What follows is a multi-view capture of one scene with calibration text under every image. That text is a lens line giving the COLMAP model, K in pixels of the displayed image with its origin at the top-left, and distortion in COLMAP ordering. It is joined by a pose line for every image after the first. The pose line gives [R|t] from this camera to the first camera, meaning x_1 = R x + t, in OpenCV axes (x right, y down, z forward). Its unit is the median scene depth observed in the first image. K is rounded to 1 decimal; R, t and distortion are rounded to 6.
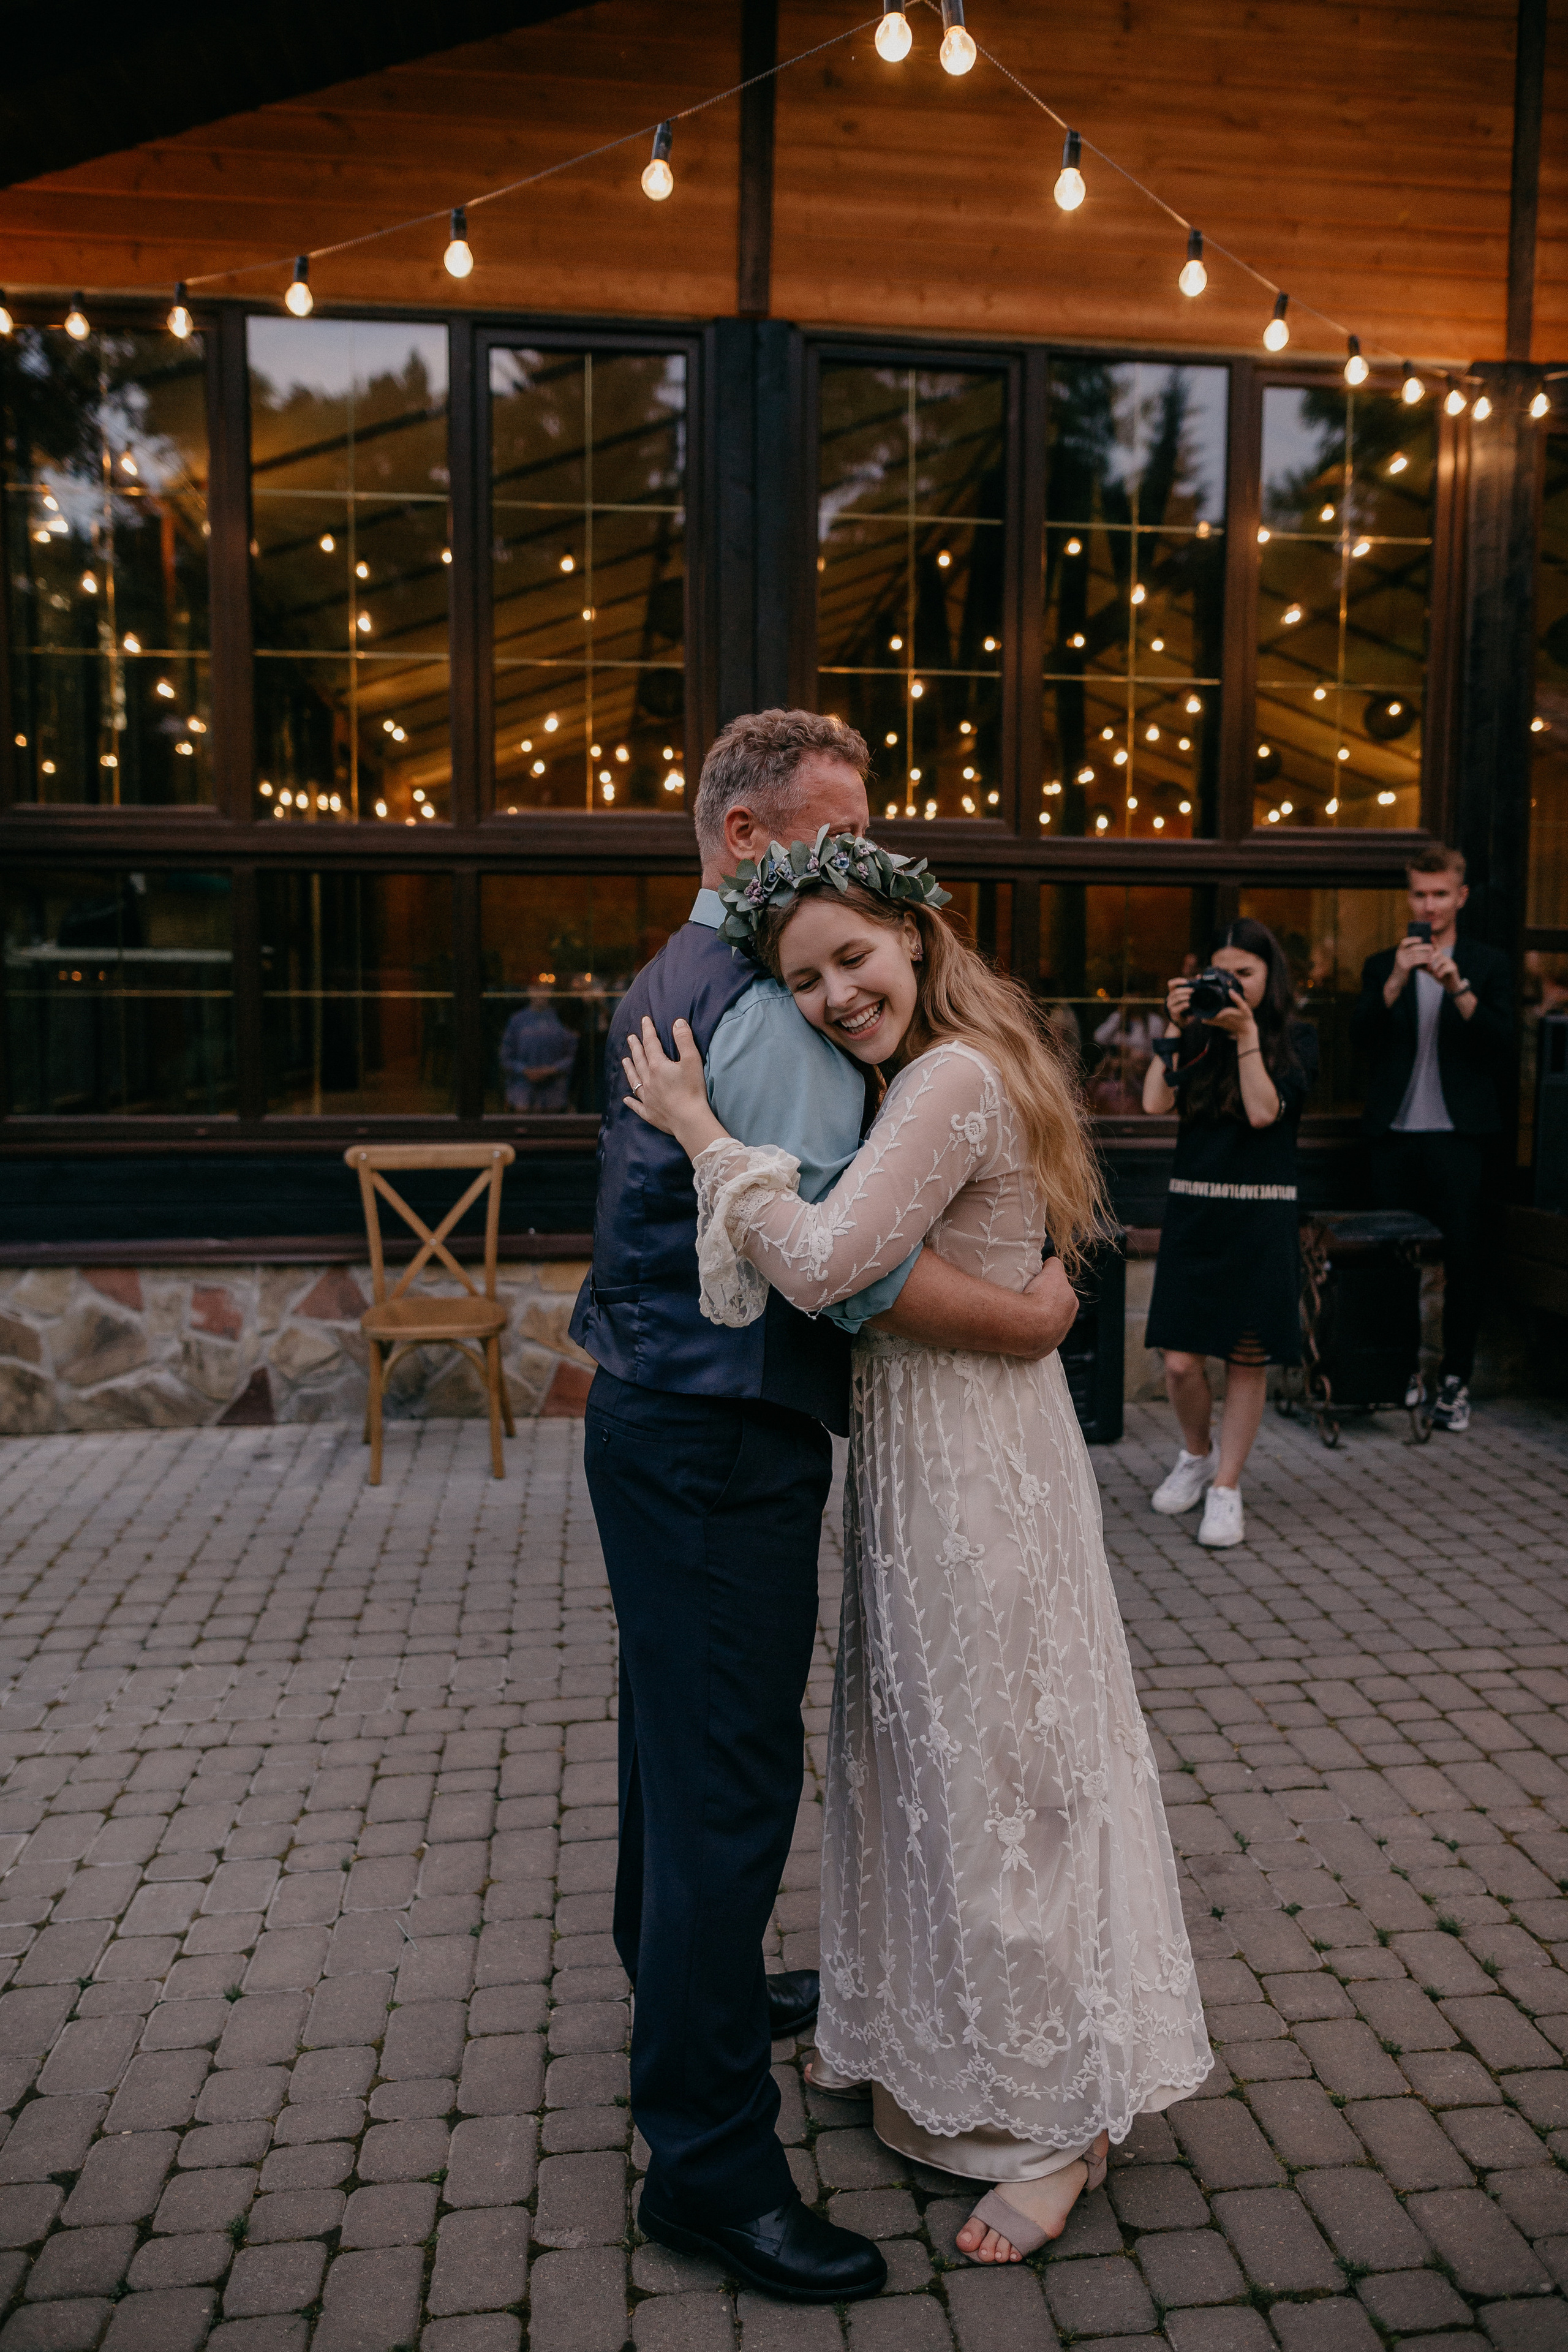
lens RADIAL K [[1692.9, 0, 814.5], [0, 1692.9, 1170.7], [0, 0, 1]] dist [-0.060668, 0.055077]
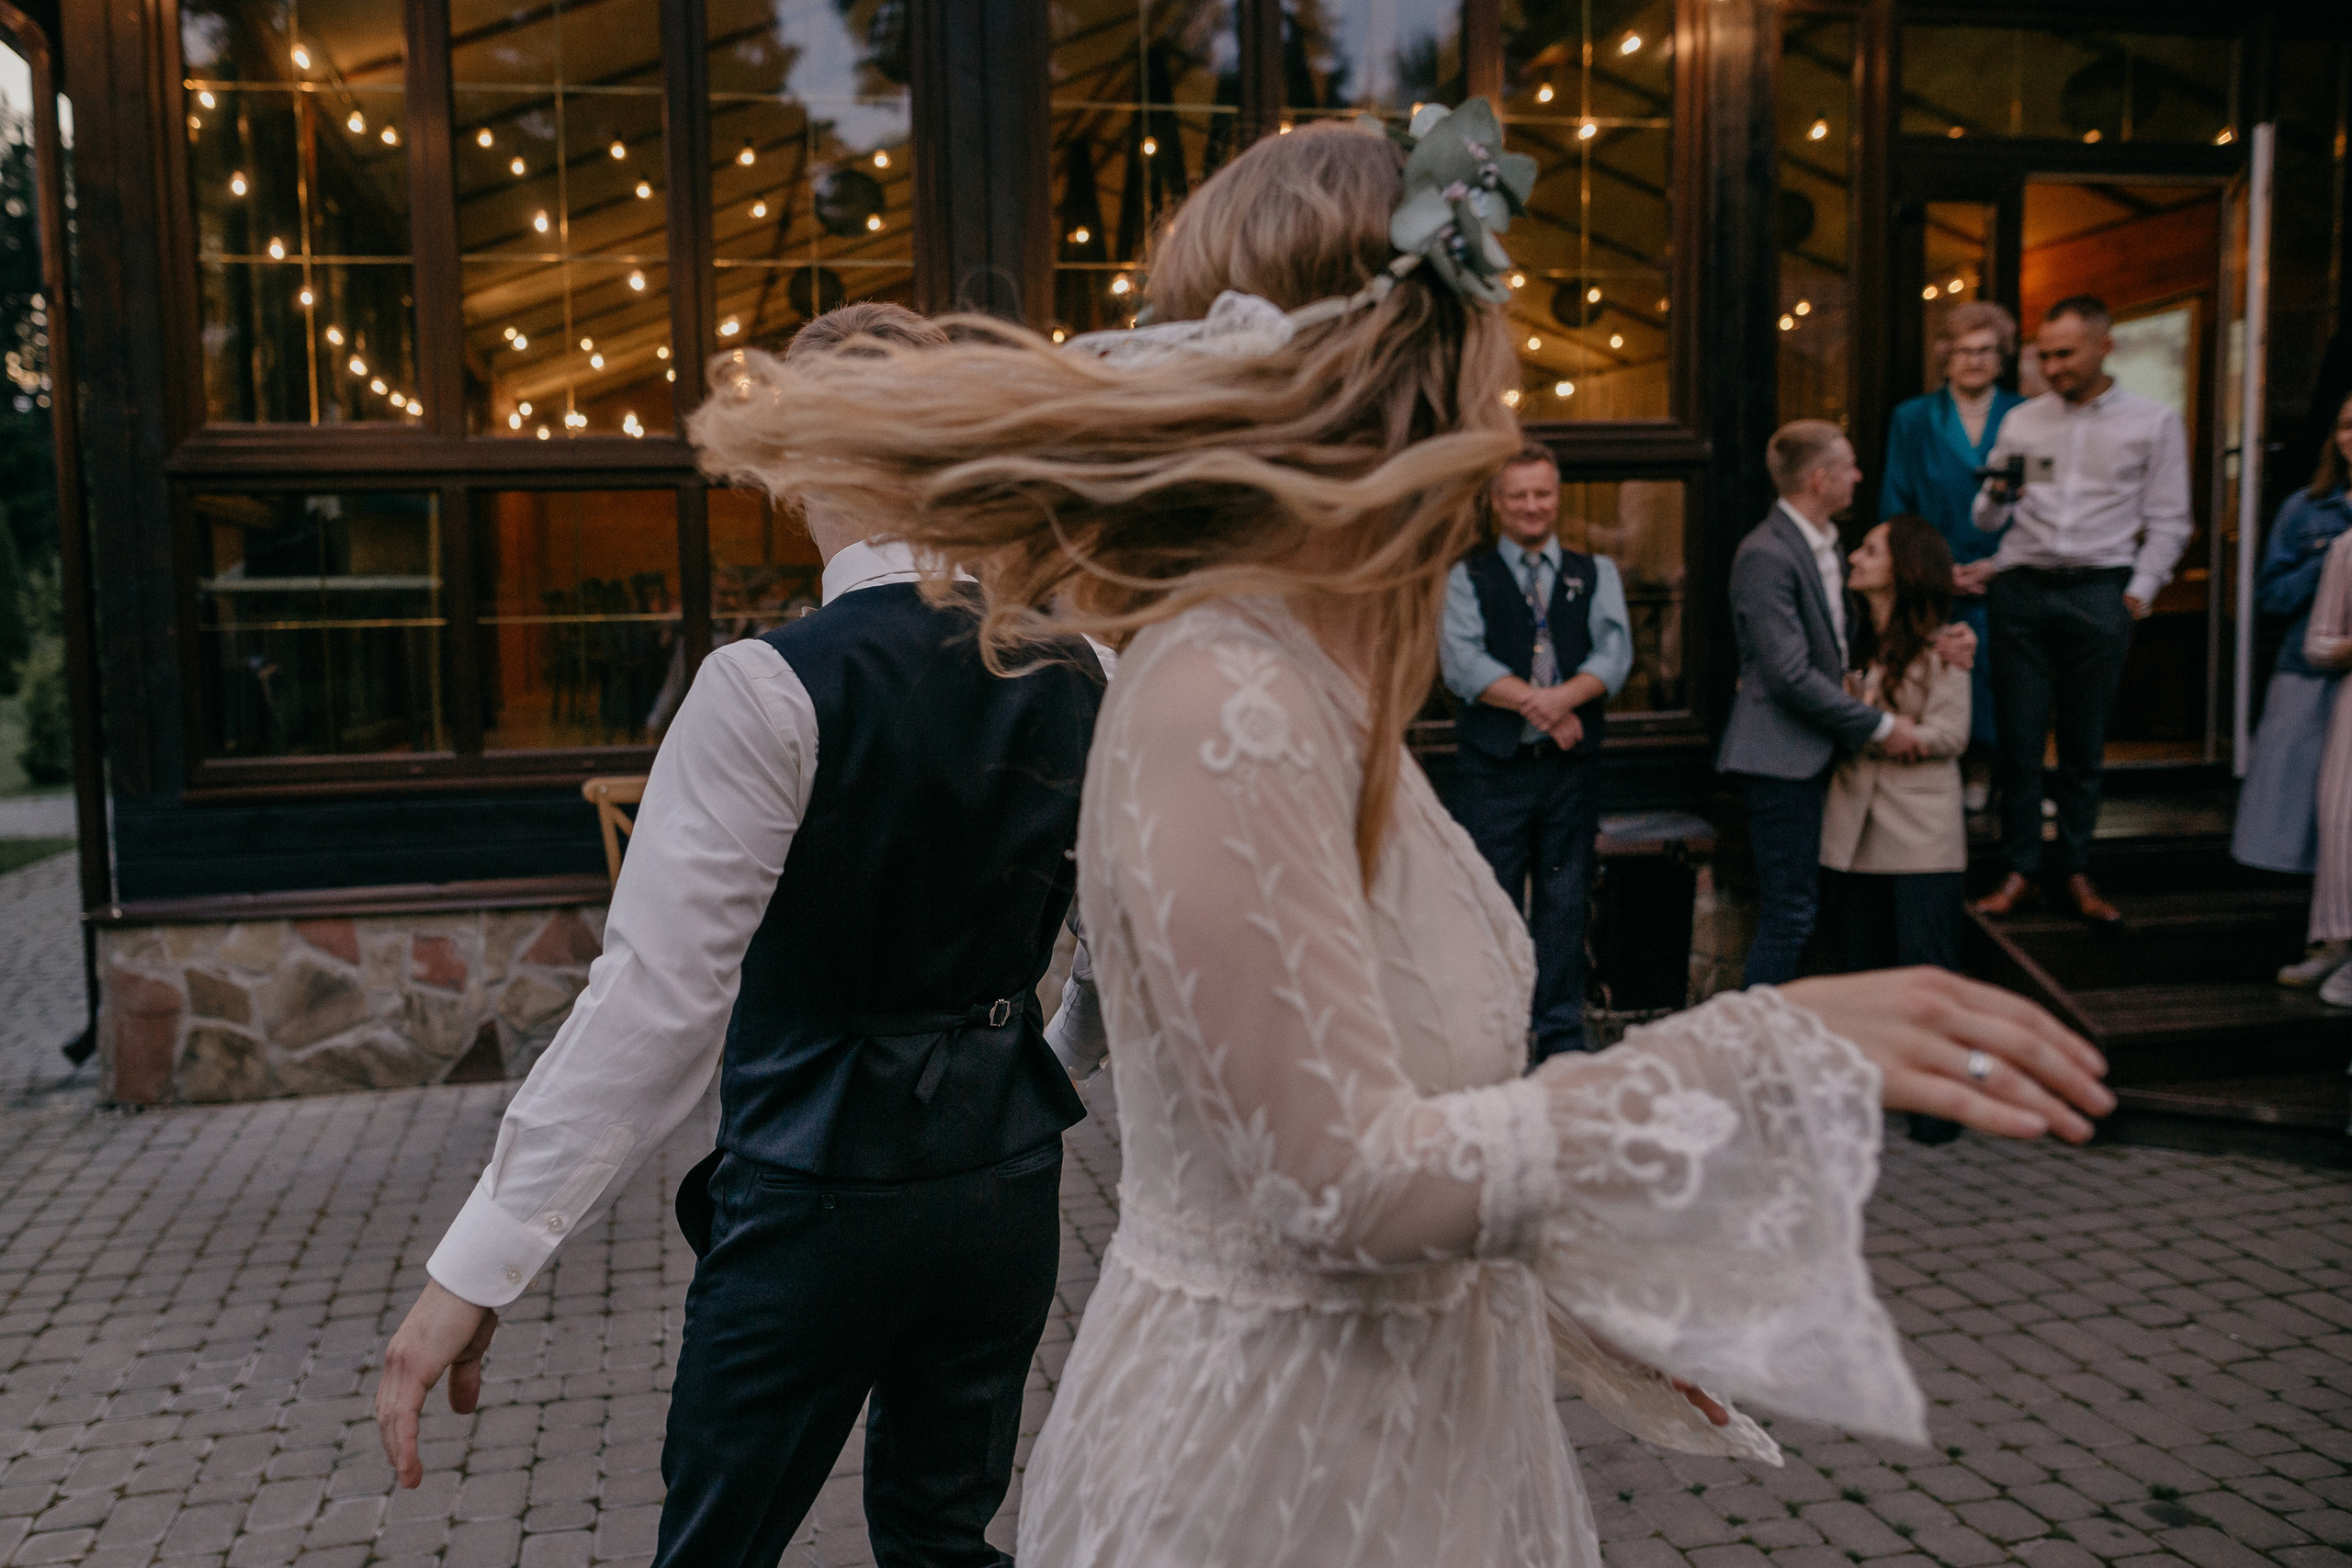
lens RADIAL K [[1842.8, 0, 1037.3], [0, 1842.8, 807.8], [0, 0, 1]] dist [-0.070203, 0.068729]
pose [[0.997685, -0.033864, 0.058980, -0.084391], [0.033846, 0.999426, 0.001308, 0.008448], [-0.058990, 0.000691, 0.998258, -0.036923]]
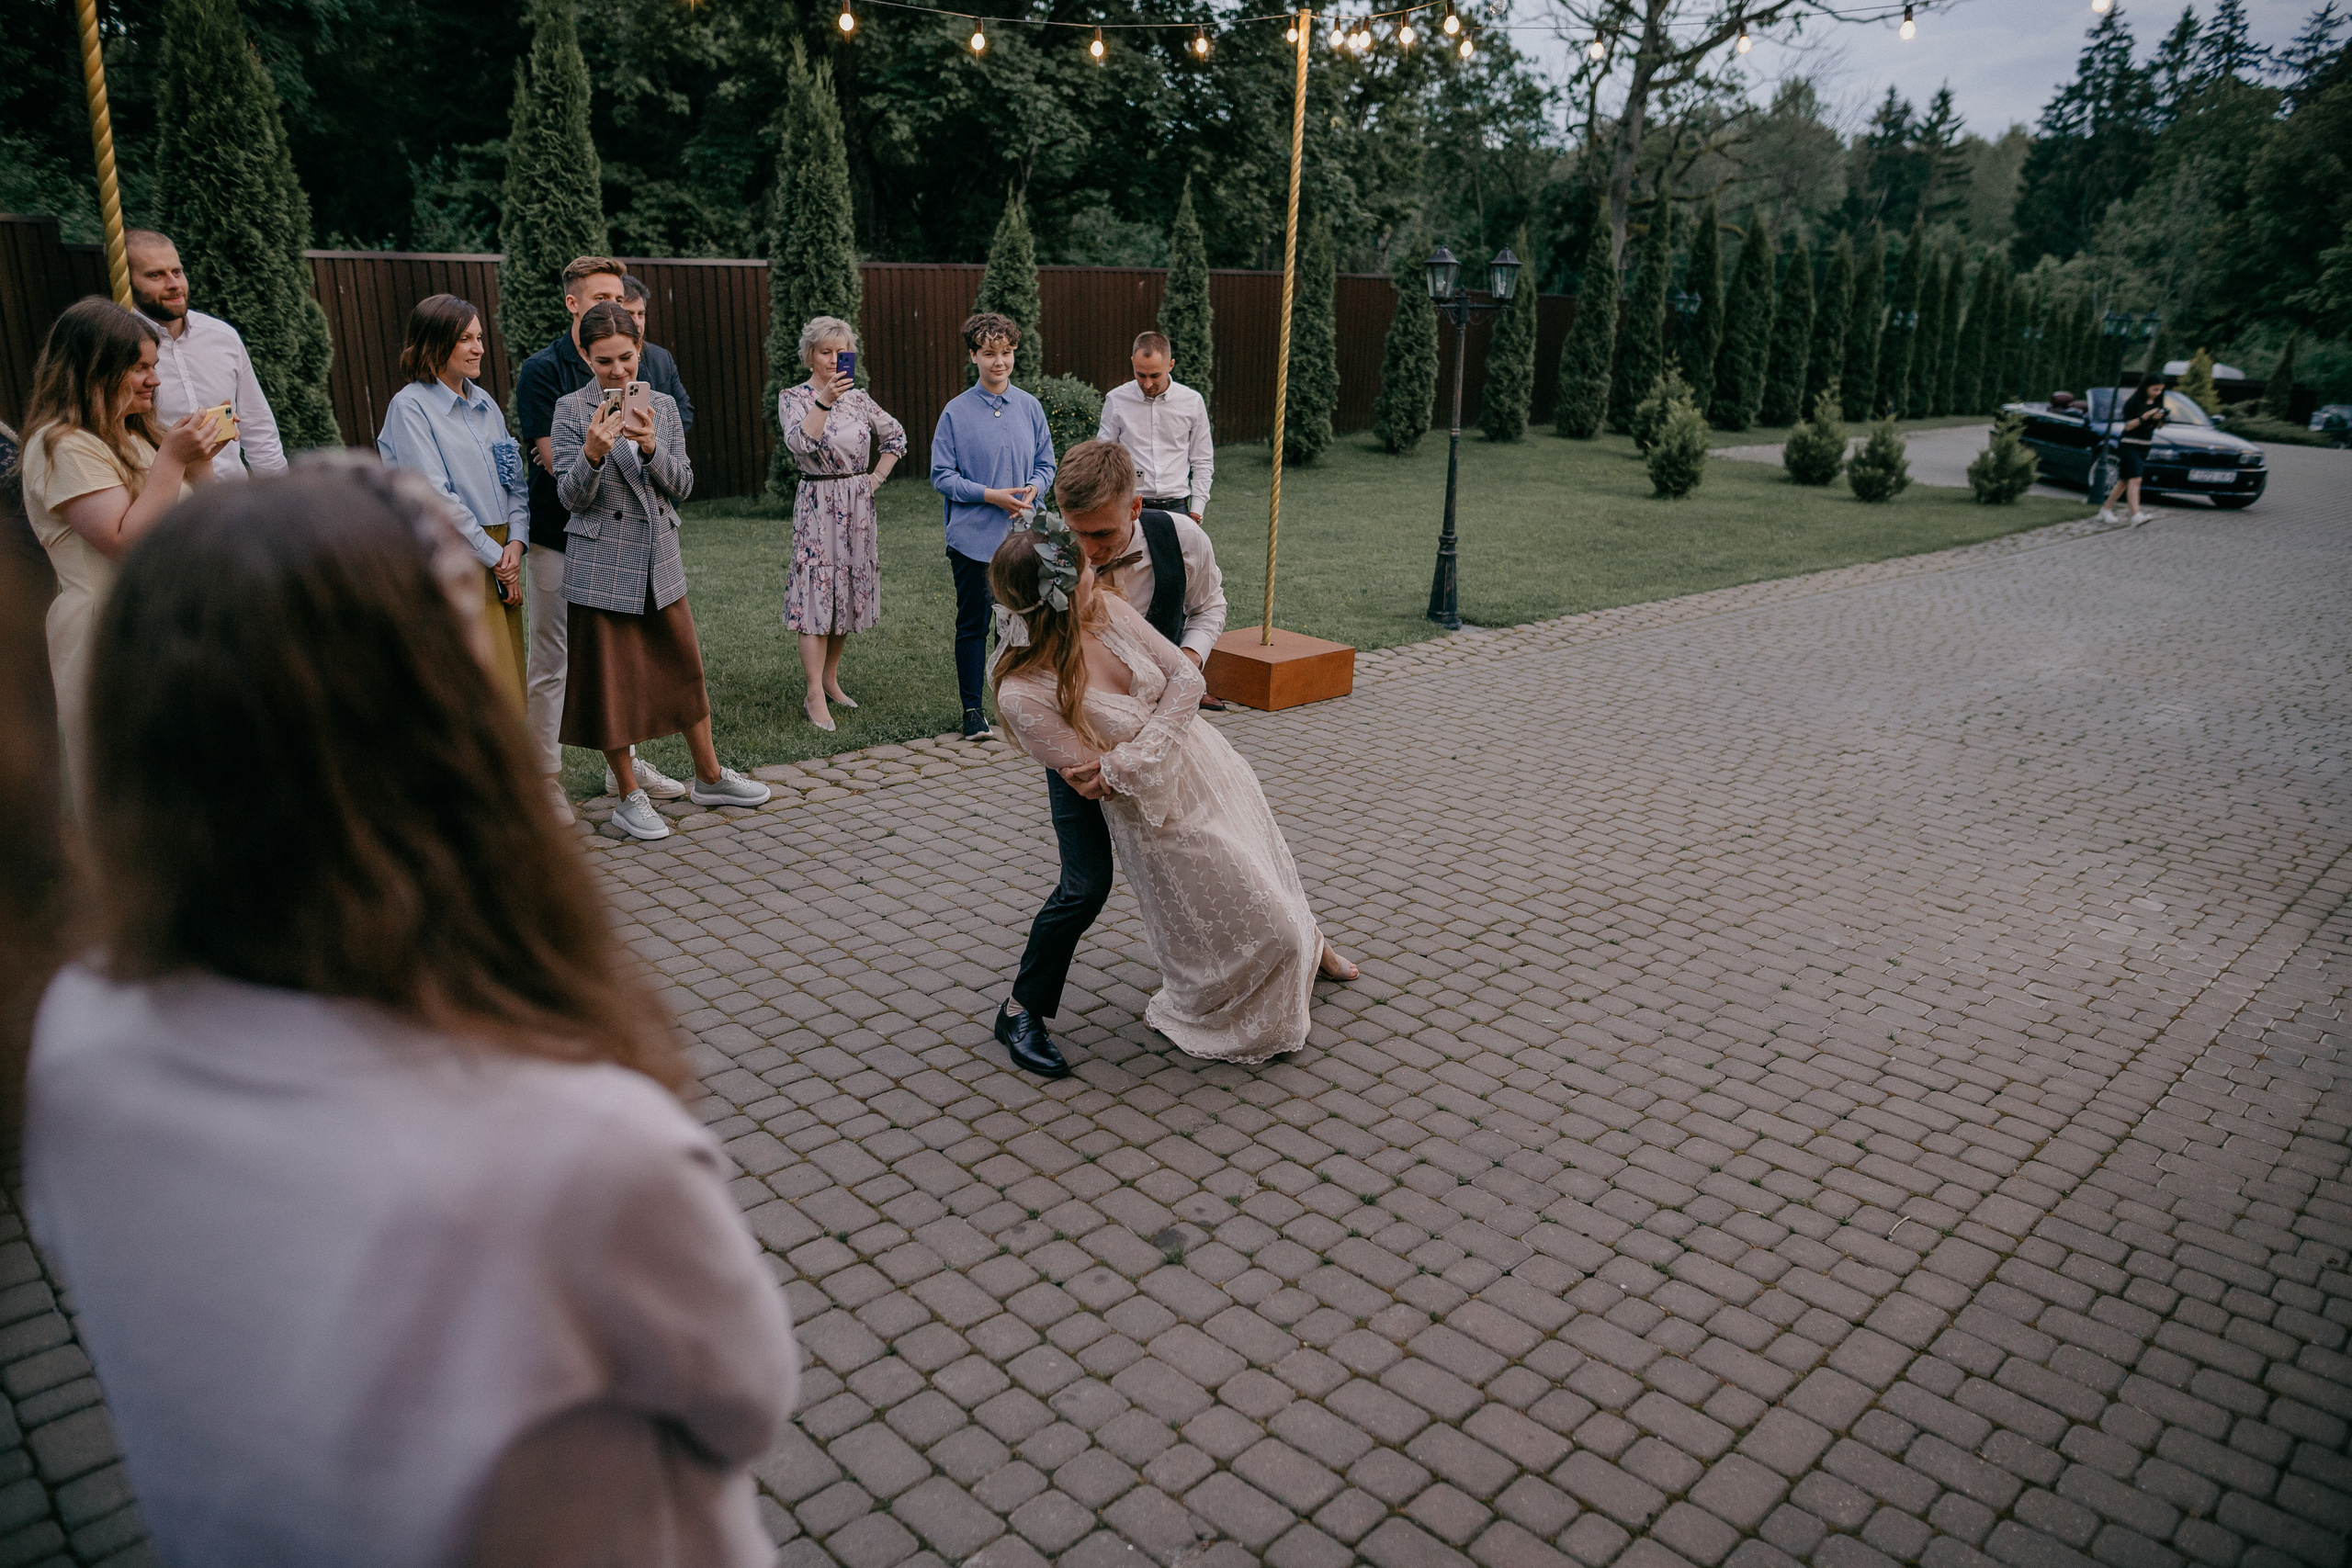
lens RADIAL K [[1612.3, 0, 1176.0], [0, 1612.3, 784.0], [0, 0, 1]] dist [-0.060436, 0.051319]
pose [[-0.782049, 0.146924, -0.605651, 0.629266], [-0.114493, 0.921402, 0.371361, -0.162963], [0.612610, 0.359765, -0.703760, 0.862031]]
